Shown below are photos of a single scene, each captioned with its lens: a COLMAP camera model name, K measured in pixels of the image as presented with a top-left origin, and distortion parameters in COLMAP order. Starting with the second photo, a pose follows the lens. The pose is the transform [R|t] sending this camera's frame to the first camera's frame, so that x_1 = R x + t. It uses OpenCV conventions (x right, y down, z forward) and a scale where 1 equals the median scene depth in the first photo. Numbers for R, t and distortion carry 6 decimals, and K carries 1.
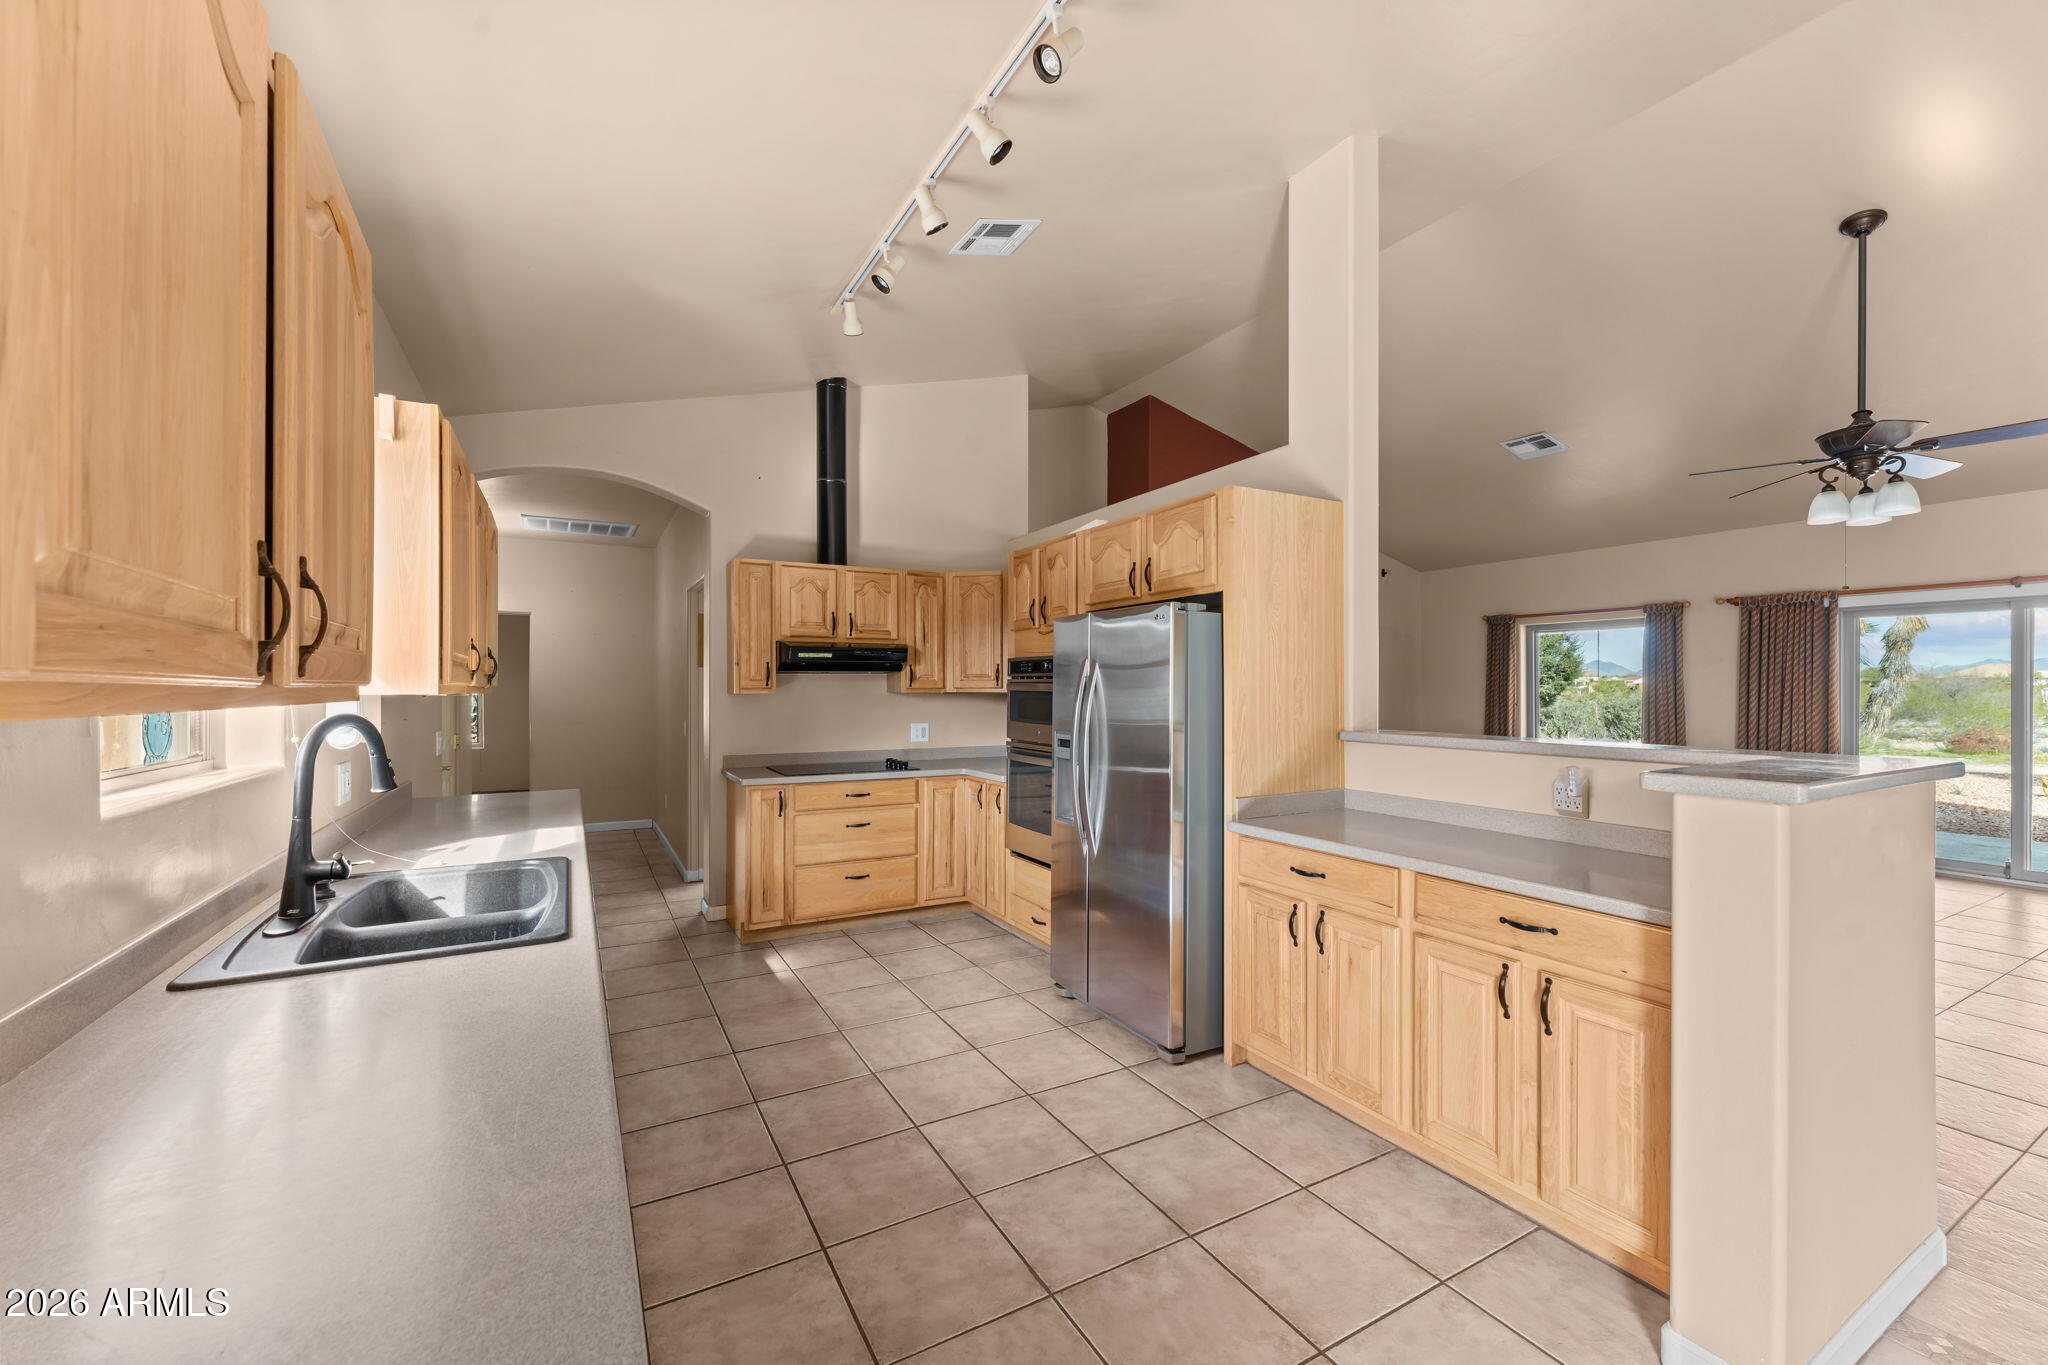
lens RADIAL K [[816.9, 0, 1020.3], [0, 816.9, 691.8], [0, 0, 1]] dist [-0.000853, -0.000103]
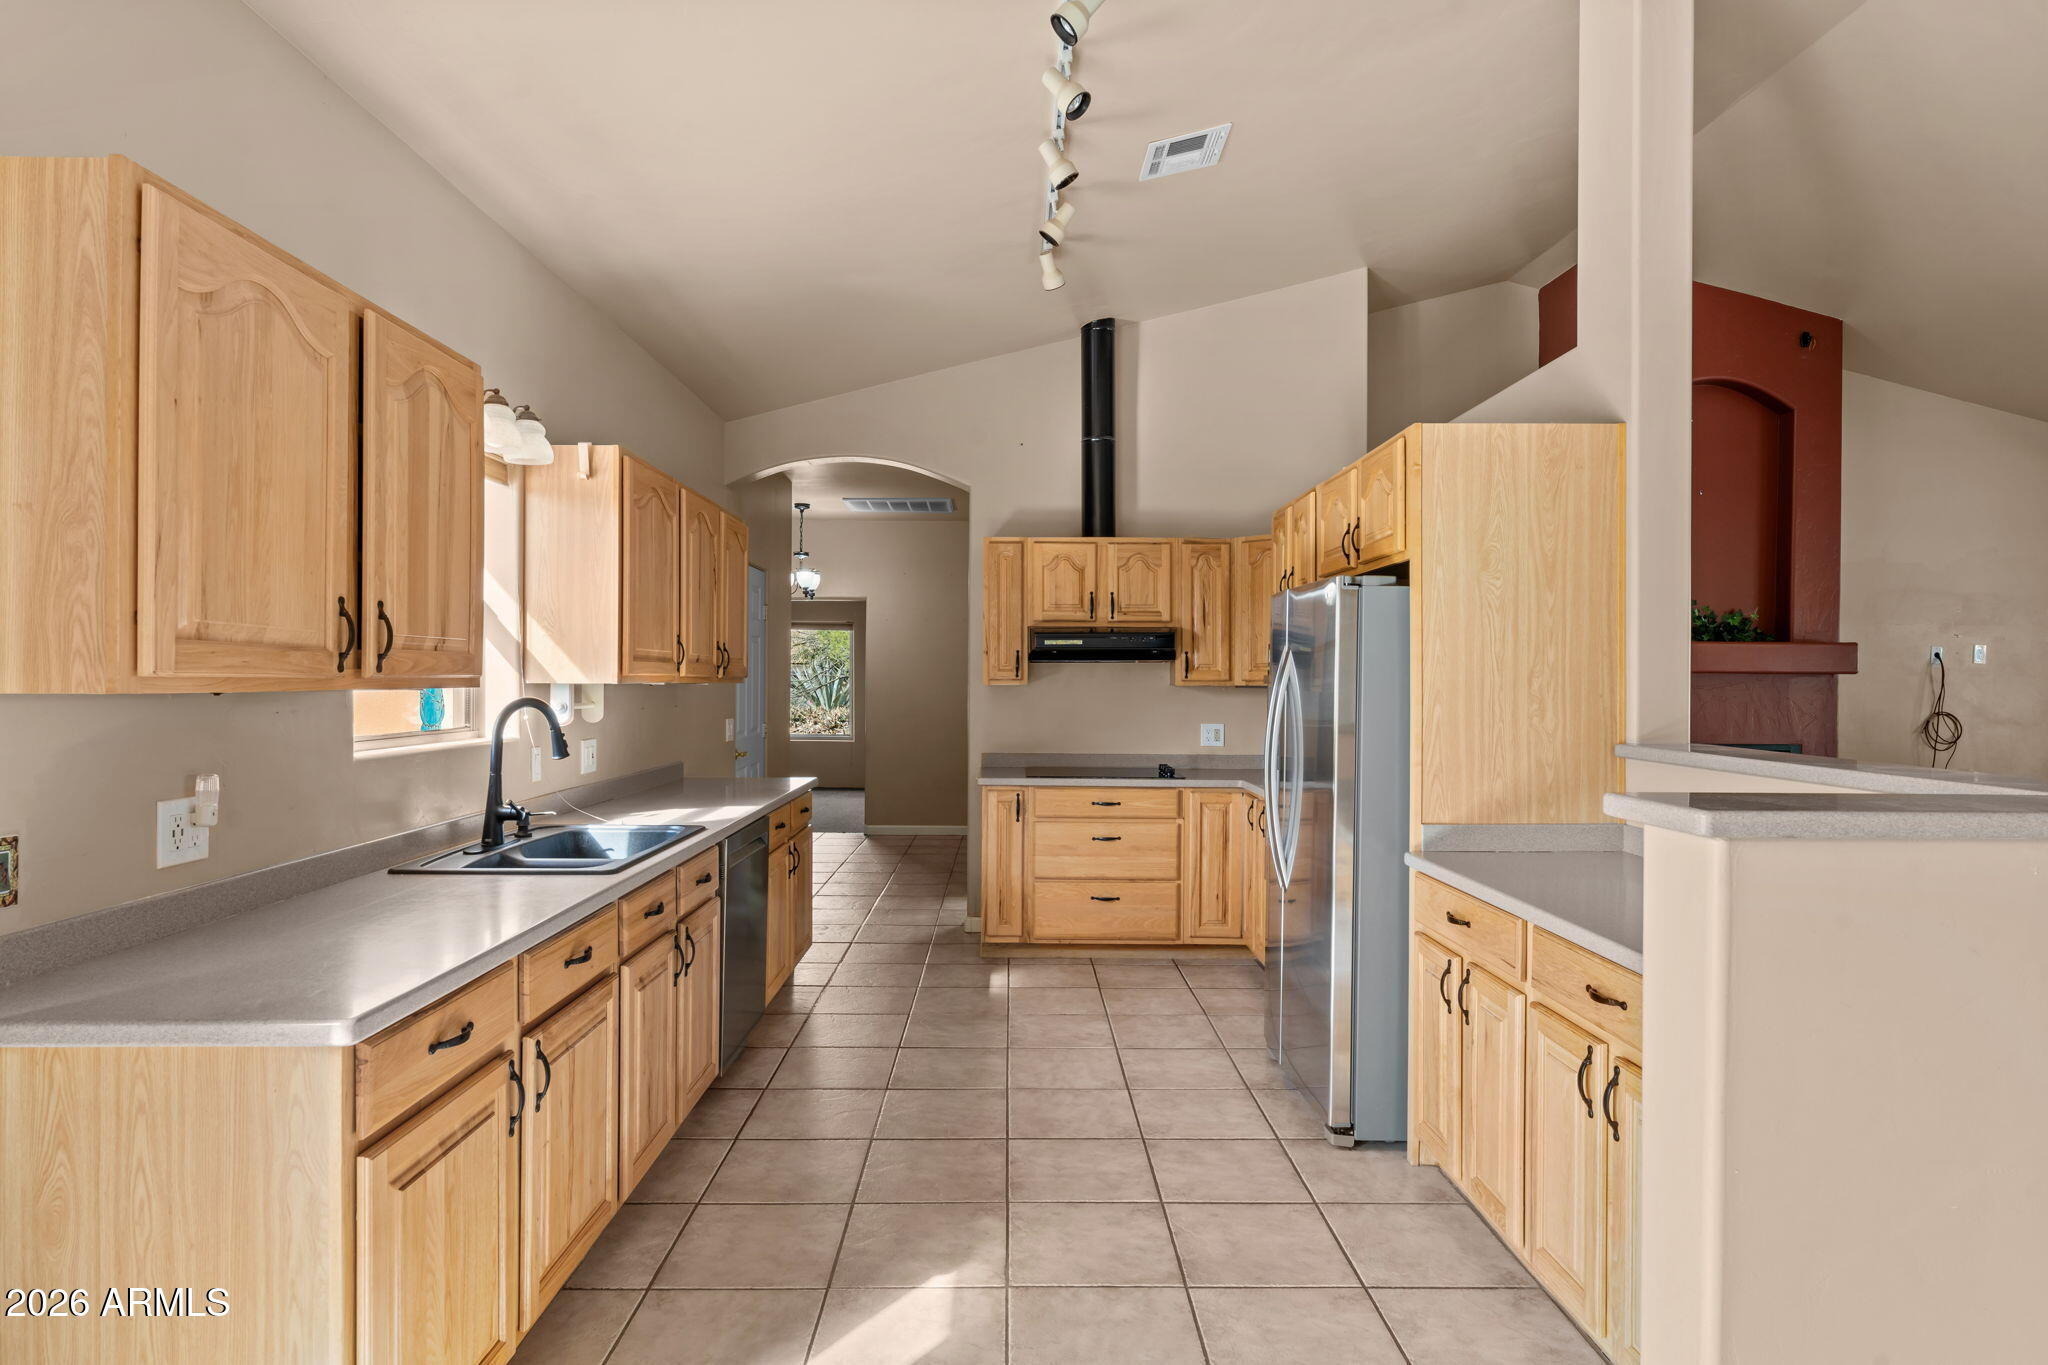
lens RADIAL K [[1124.1, 0, 1024.0], [0, 1124.1, 682.5], [0, 0, 1]] dist [0.003368, 0.000499]
pose [[0.876415, 0.006347, -0.481515, 0.293059], [-0.007069, 0.999975, 0.000315, -0.001411], [0.481505, 0.003127, 0.876438, -0.082786]]
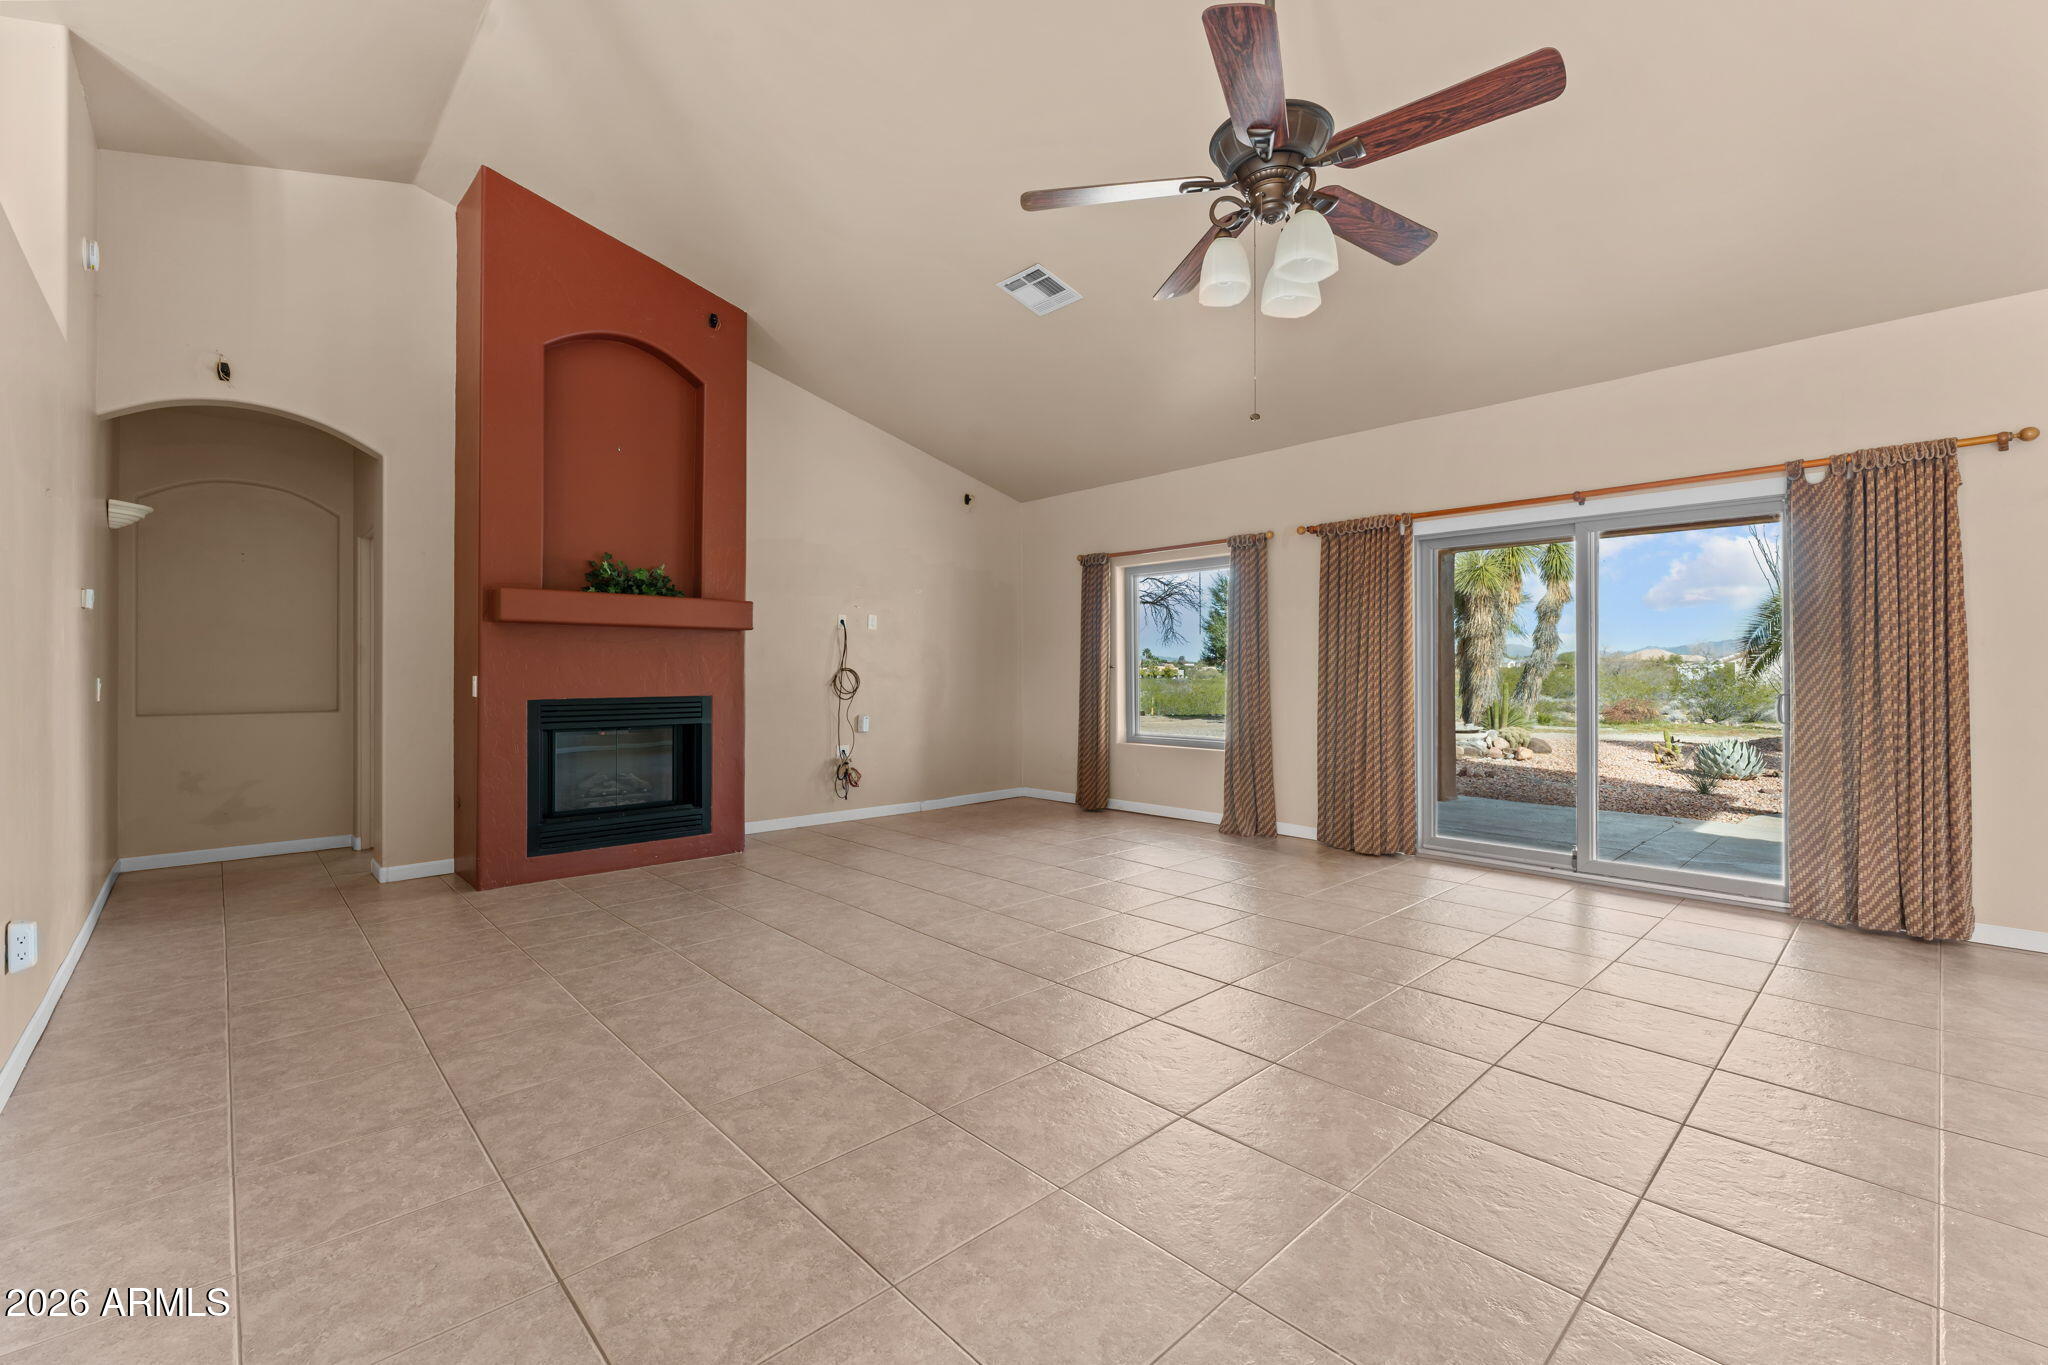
lens RADIAL K [[860.9, 0, 1024.0], [0, 860.9, 682.5], [0, 0, 1]] dist [-0.002293, -0.000309]
pose [[0.971096, -0.004569, 0.238647, 0.591936], [0.002625, 0.999961, 0.008463, 0.042675], [-0.238676, -0.007592, 0.971070, 0.377706]]
